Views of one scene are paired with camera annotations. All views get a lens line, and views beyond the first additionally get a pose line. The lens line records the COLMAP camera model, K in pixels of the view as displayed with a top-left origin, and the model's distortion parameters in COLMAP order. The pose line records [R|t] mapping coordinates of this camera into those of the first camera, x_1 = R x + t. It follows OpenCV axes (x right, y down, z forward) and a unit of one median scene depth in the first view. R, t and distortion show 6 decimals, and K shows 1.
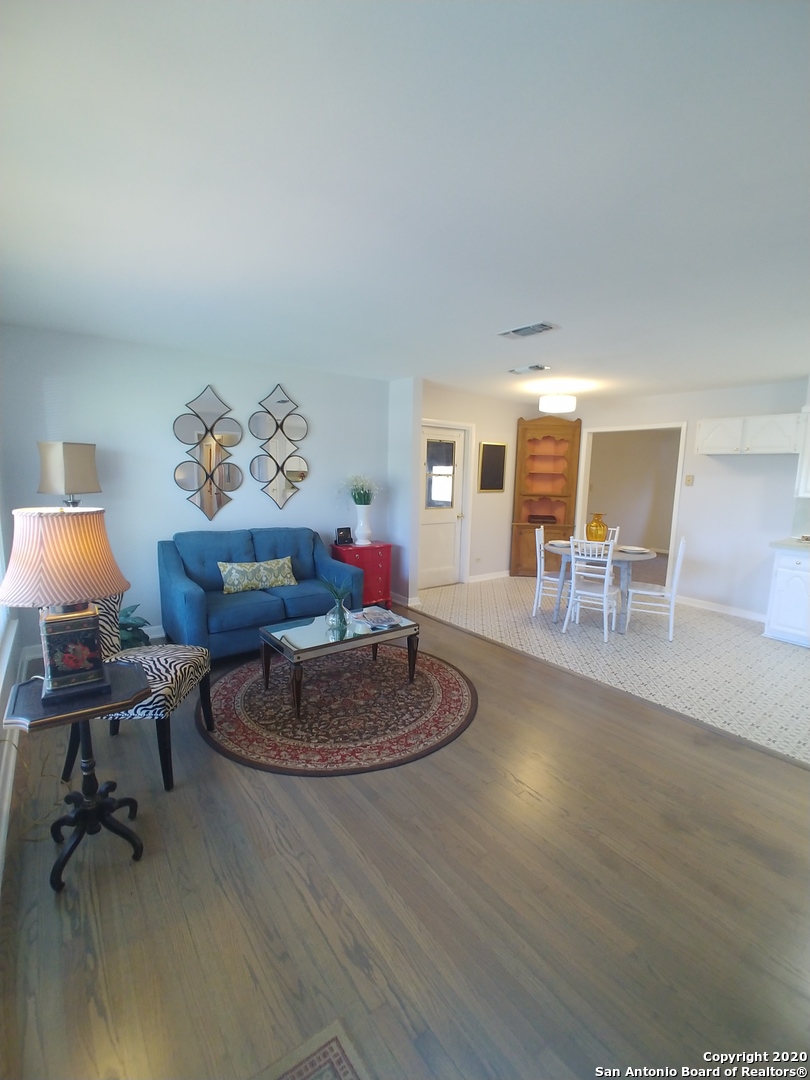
lens RADIAL K [[473.5, 0, 405.5], [0, 473.5, 540.5], [0, 0, 1]] dist [-0.035004, -0.000171]
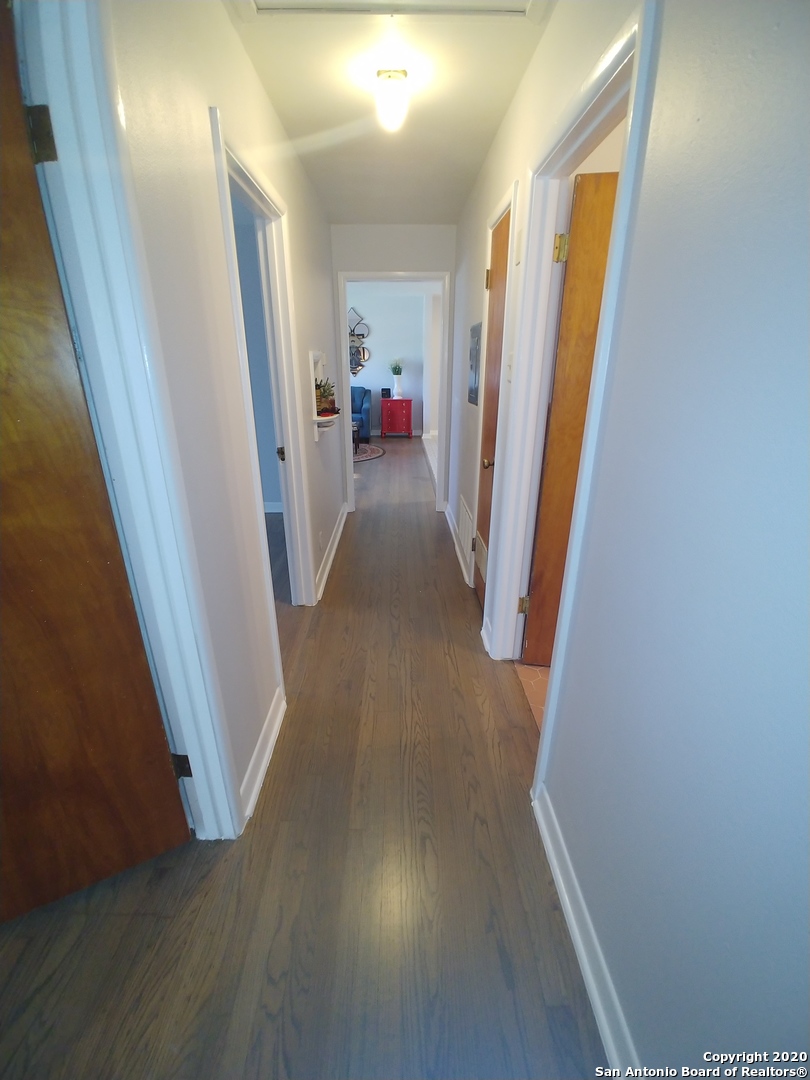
lens RADIAL K [[473.5, 0, 405.1], [0, 473.5, 536.4], [0, 0, 1]] dist [-0.035004, -0.000171]
pose [[0.806218, 0.196505, -0.558031, 1.265330], [-0.072711, 0.968988, 0.236170, 0.109389], [0.587134, -0.149829, 0.795503, -0.575538]]
